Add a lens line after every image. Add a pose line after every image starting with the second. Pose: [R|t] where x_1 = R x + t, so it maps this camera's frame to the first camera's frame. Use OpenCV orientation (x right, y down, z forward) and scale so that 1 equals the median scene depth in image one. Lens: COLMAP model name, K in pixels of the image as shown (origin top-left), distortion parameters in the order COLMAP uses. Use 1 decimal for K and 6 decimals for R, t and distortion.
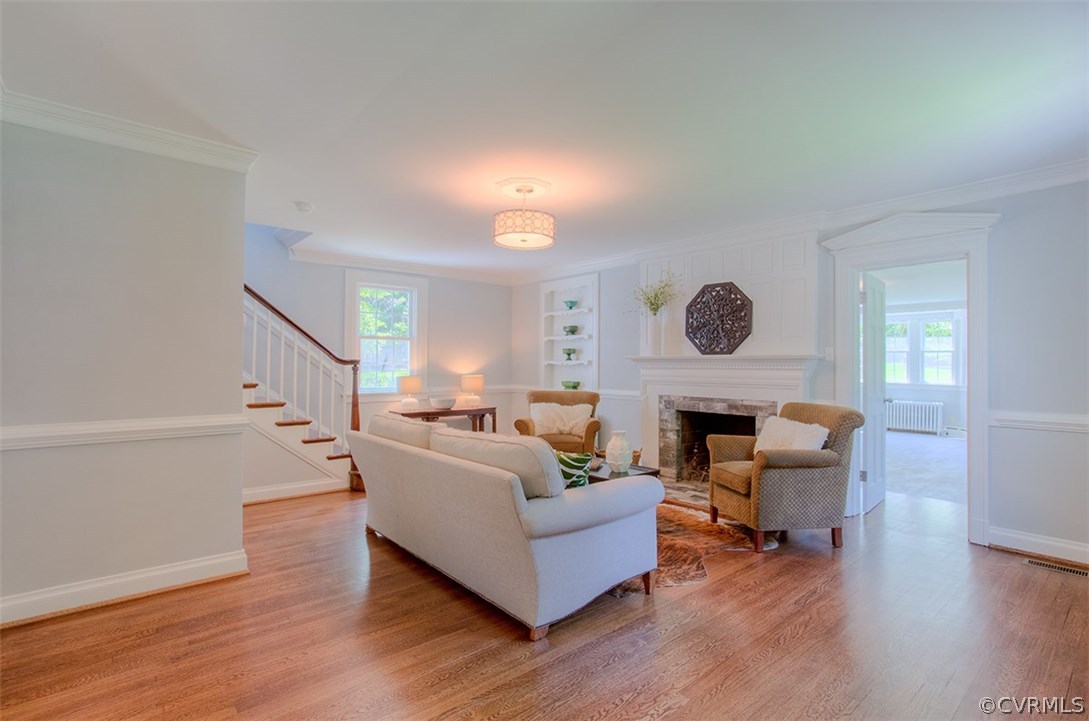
lens RADIAL K [[533.5, 0, 544.5], [0, 533.5, 360.5], [0, 0, 1]] dist [-0.052547, 0.026649]
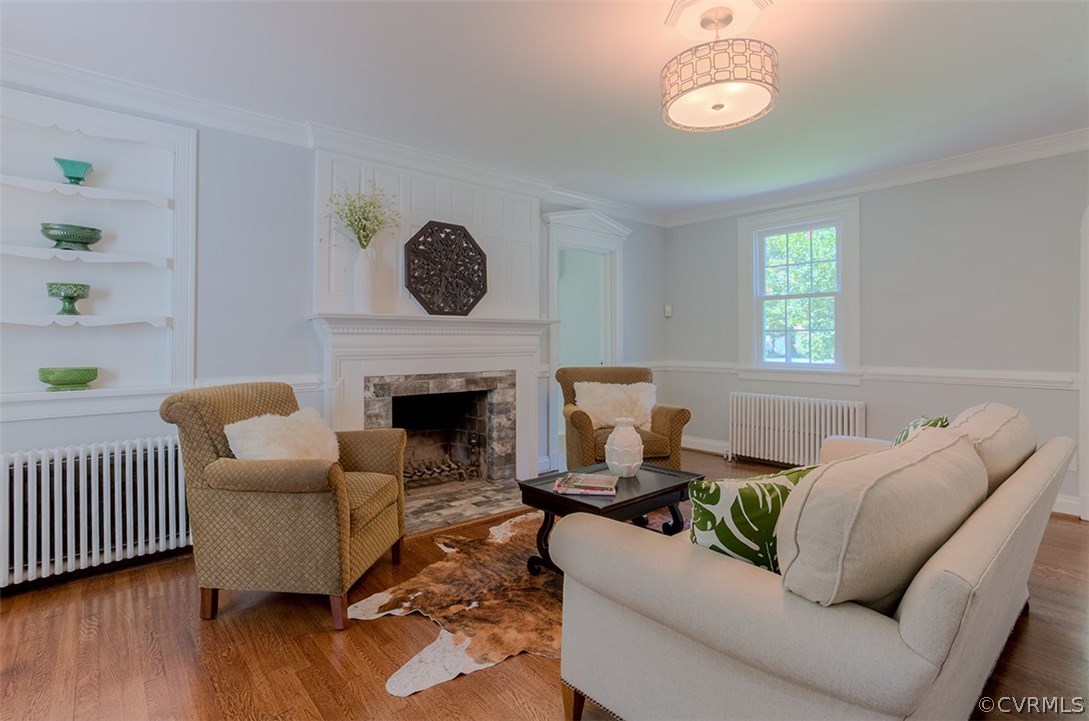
lens RADIAL K [[560.0, 0, 540.1], [0, 560.0, 306.6], [0, 0, 1]] dist [0.023275, 0.000457]
pose [[0.003904, 0.052547, 0.998611, -0.472164], [-0.007881, 0.998589, -0.052515, 0.016826], [-0.999961, -0.007665, 0.004313, 0.844791]]
